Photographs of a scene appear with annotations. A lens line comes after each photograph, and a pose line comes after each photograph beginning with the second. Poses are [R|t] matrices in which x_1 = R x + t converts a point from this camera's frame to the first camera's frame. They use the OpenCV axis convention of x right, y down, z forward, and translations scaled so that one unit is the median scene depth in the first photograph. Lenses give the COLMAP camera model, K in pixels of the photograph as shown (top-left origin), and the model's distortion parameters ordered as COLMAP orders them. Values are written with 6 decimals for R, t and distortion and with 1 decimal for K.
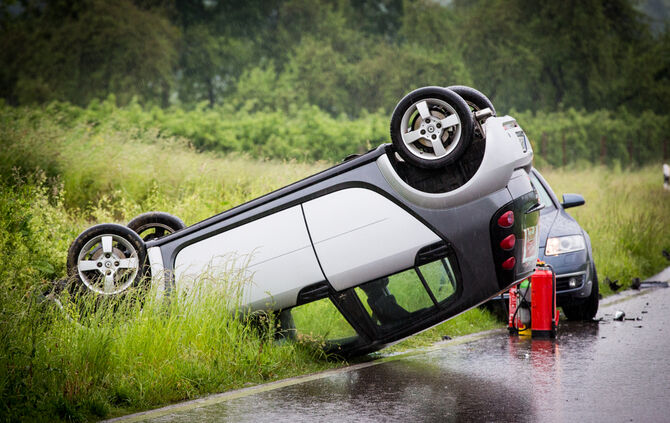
lens RADIAL K [[3905.1, 0, 338.8], [0, 3905.1, 211.3], [0, 0, 1]] dist [2.030157, 0.000000]
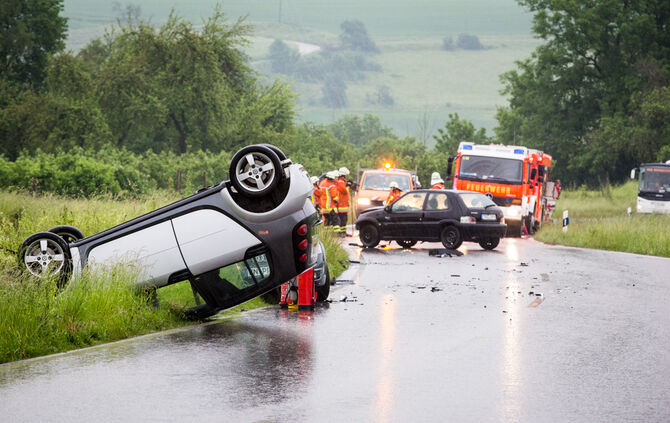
lens RADIAL K [[3493.0, 0, 334.0], [0, 3493.0, 206.6], [0, 0, 1]] dist [0.870882, 0.000000]
pose [[0.994613, 0.003473, 0.103598, -0.088651], [-0.002495, 0.999951, -0.009568, 0.006114], [-0.103626, 0.009258, 0.994573, -0.389924]]
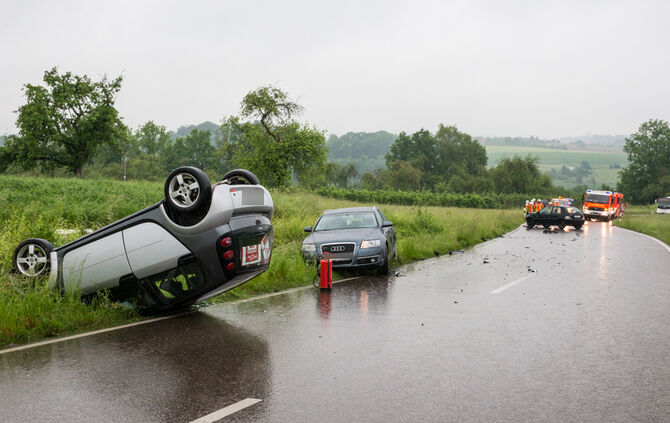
lens RADIAL K [[833.4, 0, 333.8], [0, 833.4, 216.4], [0, 0, 1]] dist [0.059324, 0.000000]
pose [[0.982627, 0.015567, -0.184939, 0.156859], [-0.015225, 0.999879, 0.003271, -0.011044], [0.184968, -0.000399, 0.982745, 0.631558]]
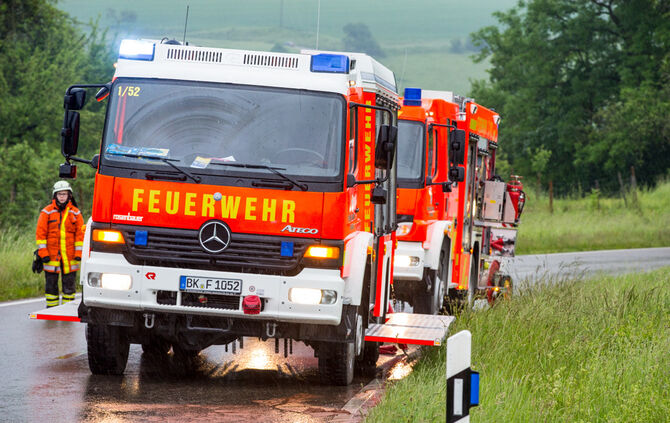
lens RADIAL K [[3493.0, 0, 332.5], [0, 3493.0, 216.3], [0, 0, 1]] dist [0.870882, 0.000000]
pose [[0.995042, -0.014914, 0.098328, 0.377804], [0.015947, 0.999825, -0.009738, -0.034402], [-0.098165, 0.011257, 0.995106, 2.211894]]
